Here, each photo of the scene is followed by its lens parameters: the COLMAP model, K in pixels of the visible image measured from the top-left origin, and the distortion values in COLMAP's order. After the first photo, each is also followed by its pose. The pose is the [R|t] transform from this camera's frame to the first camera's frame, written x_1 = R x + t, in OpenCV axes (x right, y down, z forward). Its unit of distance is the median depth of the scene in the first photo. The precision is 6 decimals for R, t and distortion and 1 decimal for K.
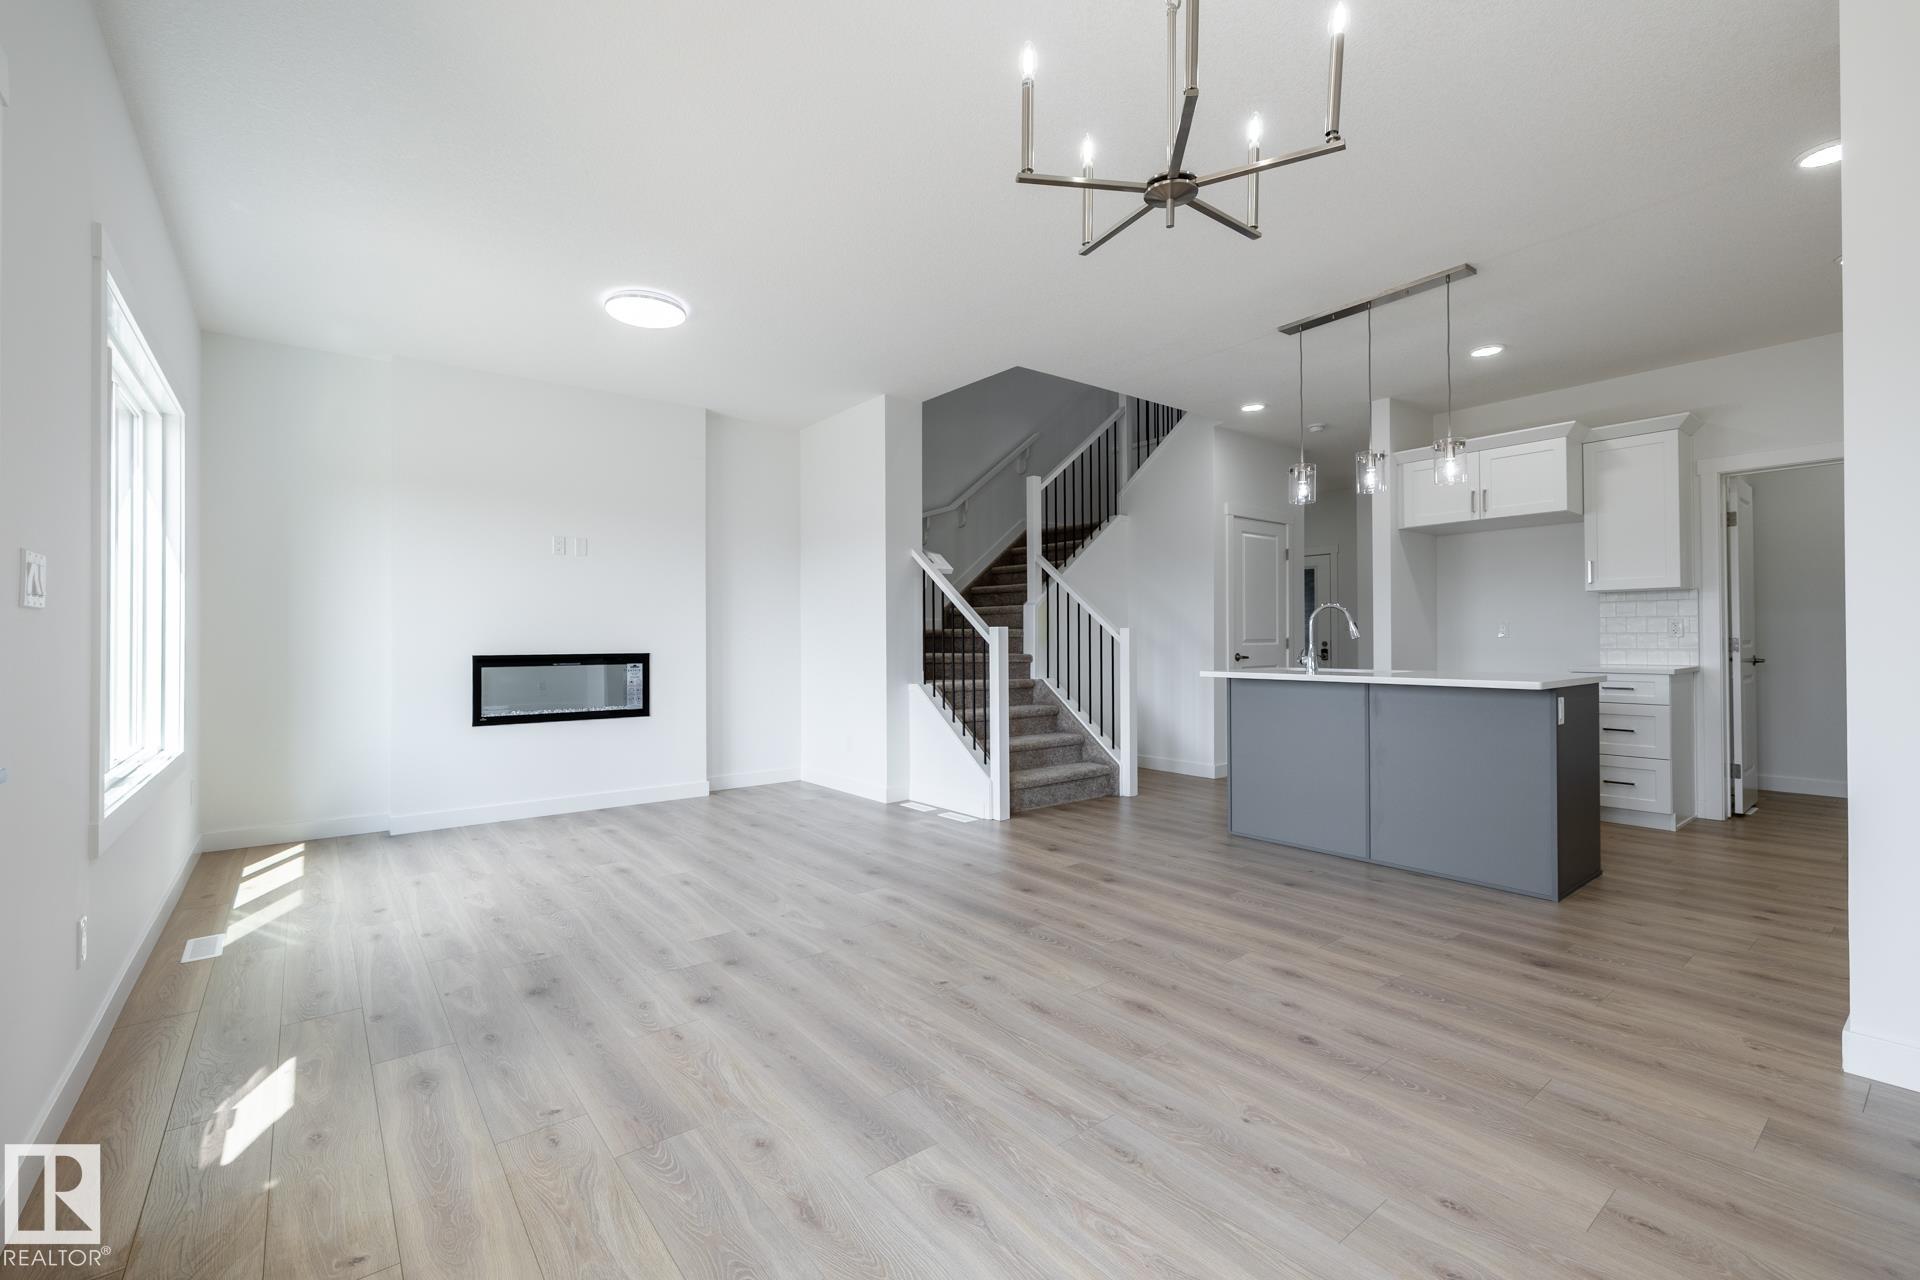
lens RADIAL K [[814.5, 0, 954.9], [0, 814.5, 631.4], [0, 0, 1]] dist [0.001154, 0.000459]
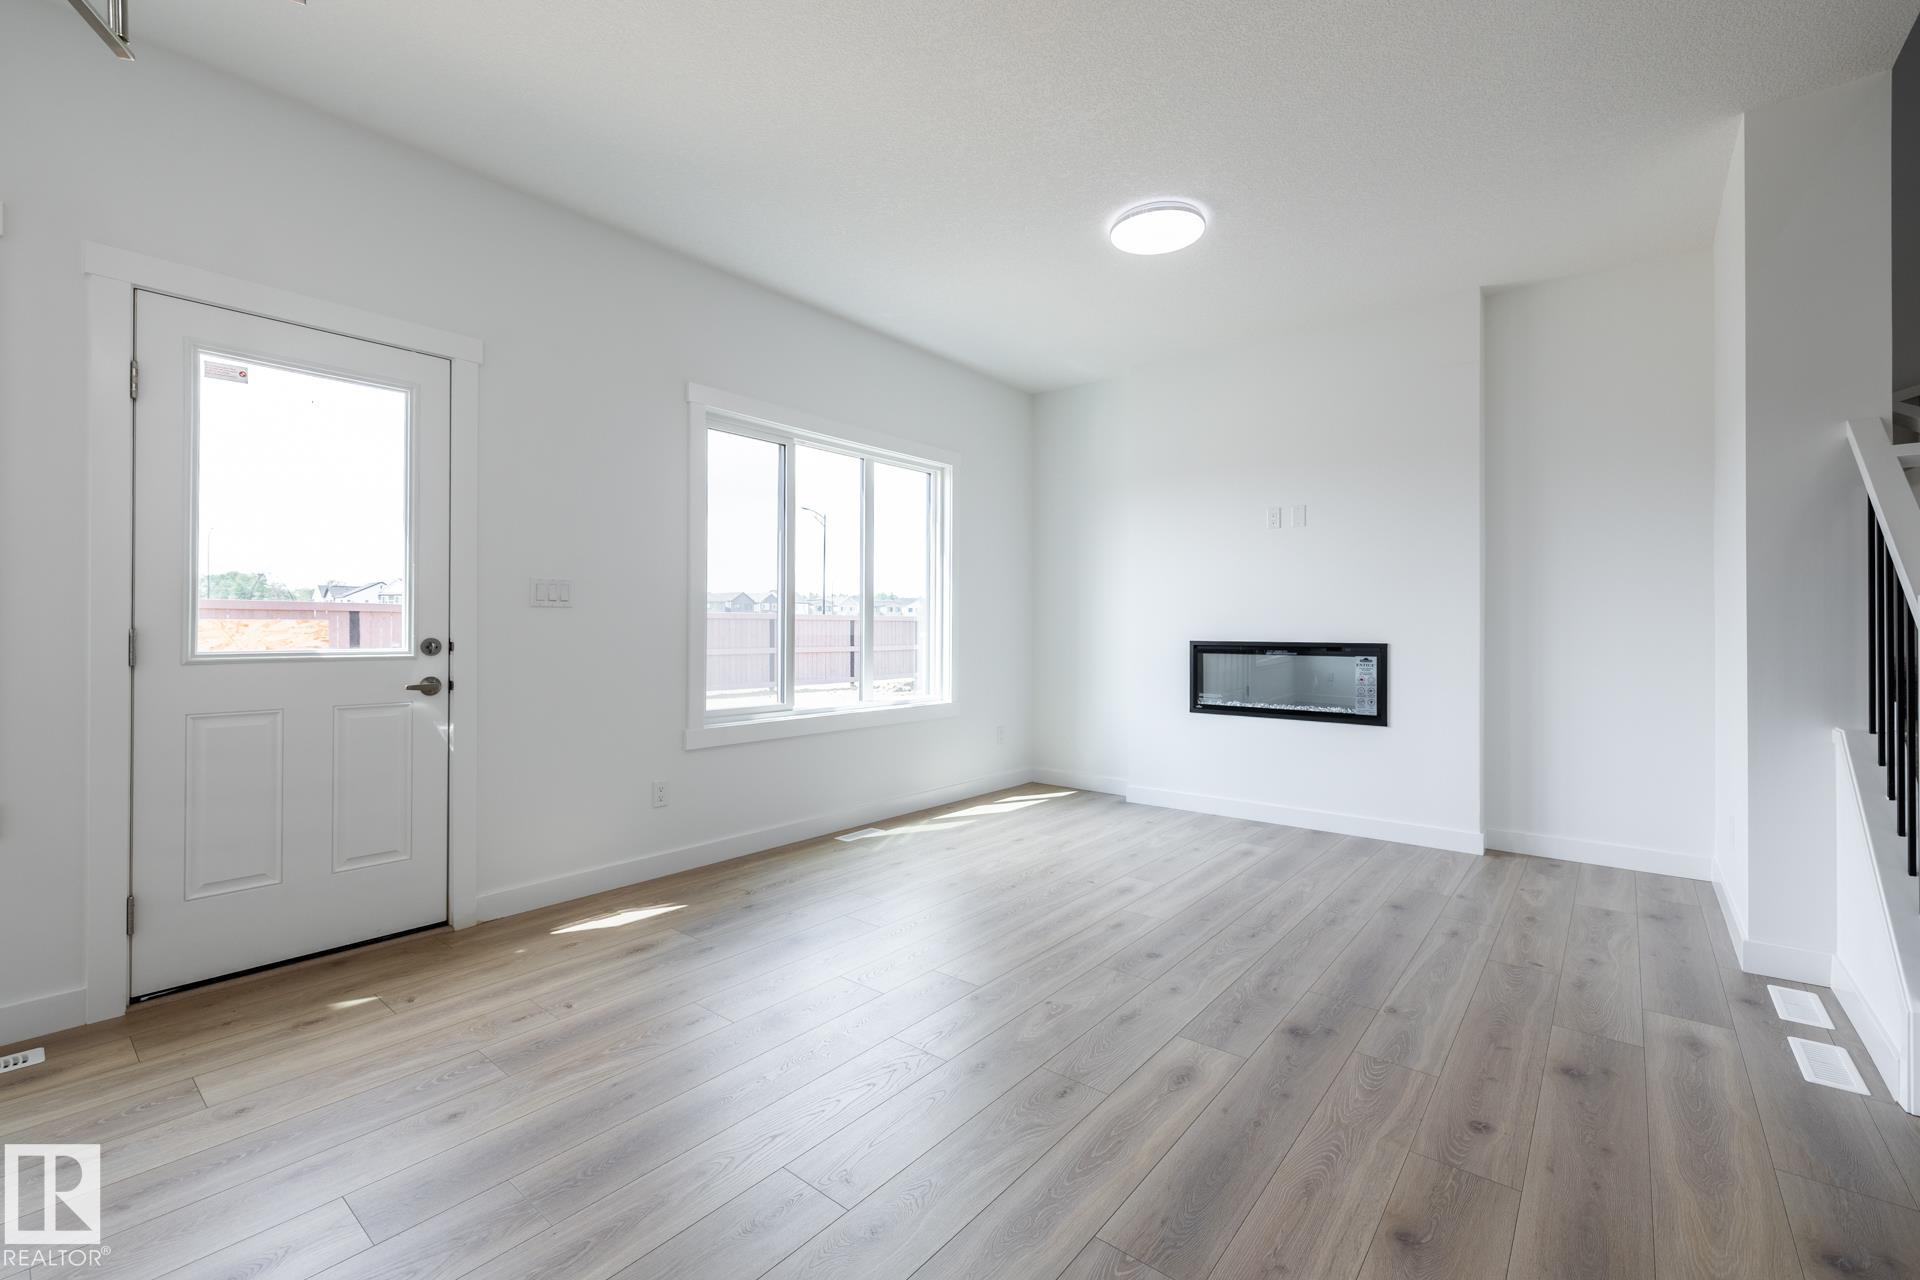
lens RADIAL K [[814.5, 0, 954.9], [0, 814.5, 631.4], [0, 0, 1]] dist [0.001154, 0.000459]
pose [[0.203965, 0.011876, -0.978906, 0.328211], [0.011475, 0.999829, 0.014521, -0.000393], [0.978911, -0.014194, 0.203794, 0.512949]]
